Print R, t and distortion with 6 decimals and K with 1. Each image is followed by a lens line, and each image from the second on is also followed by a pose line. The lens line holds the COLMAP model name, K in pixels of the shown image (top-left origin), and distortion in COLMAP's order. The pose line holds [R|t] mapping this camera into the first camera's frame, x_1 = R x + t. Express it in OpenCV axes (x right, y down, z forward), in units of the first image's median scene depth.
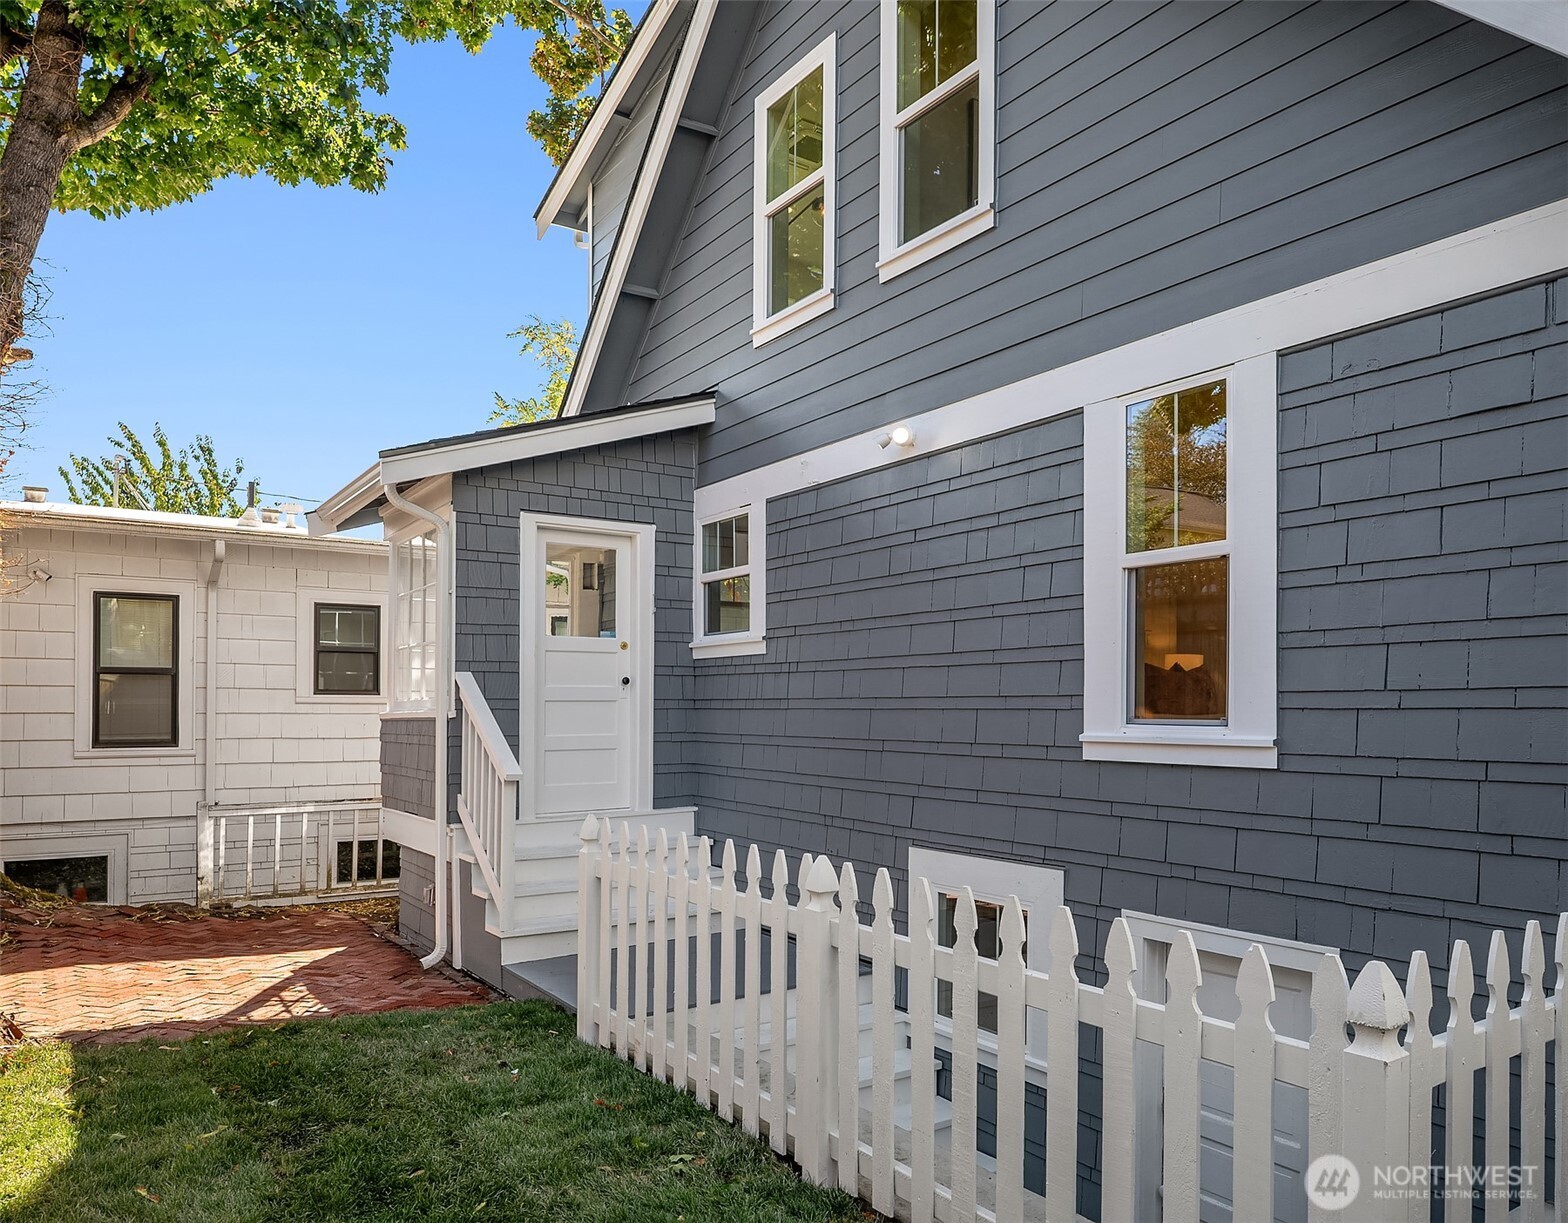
lens RADIAL K [[1131.5, 0, 785.0], [0, 1131.5, 611.3], [0, 0, 1]] dist [-0.008494, -0.001966]
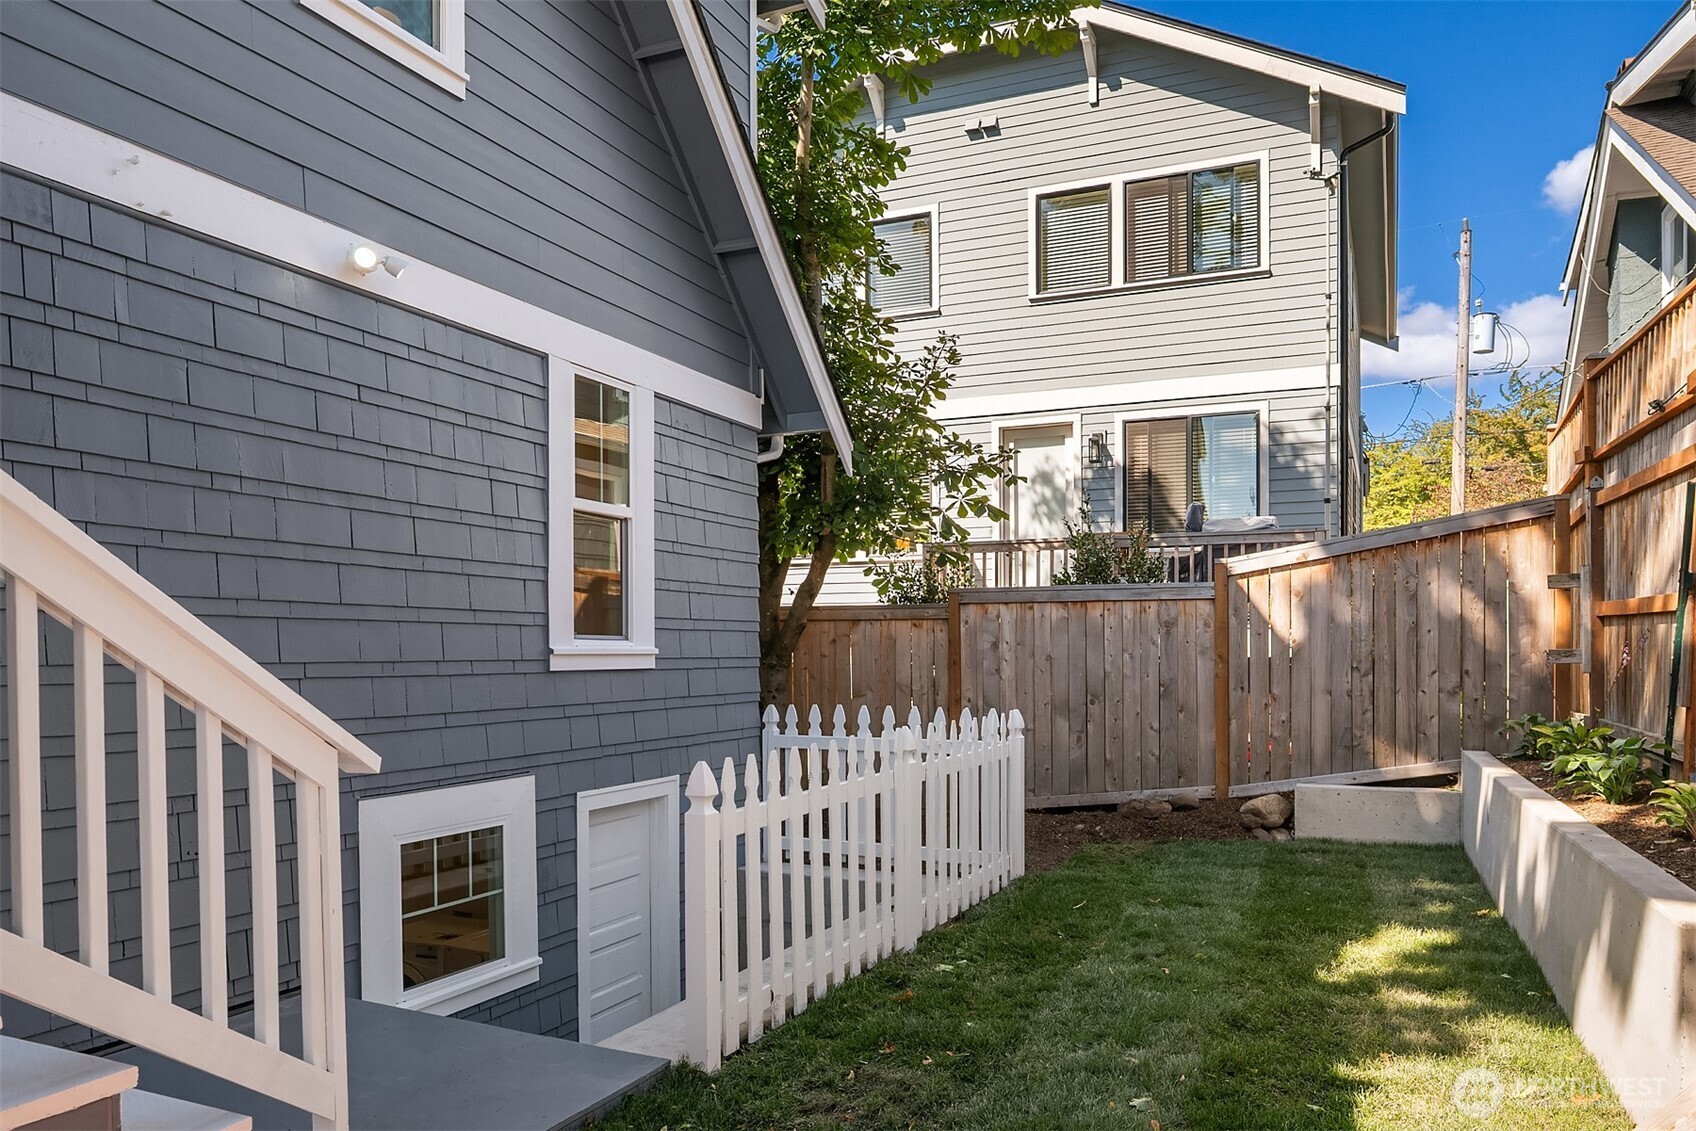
lens RADIAL K [[1185.9, 0, 849.0], [0, 1185.9, 565.8], [0, 0, 1]] dist [0.003796, 0.000613]
pose [[-0.534472, 0.061899, 0.842917, -0.912381], [-0.071266, 0.990462, -0.117922, 0.149460], [-0.842176, -0.123097, -0.524963, 1.416075]]
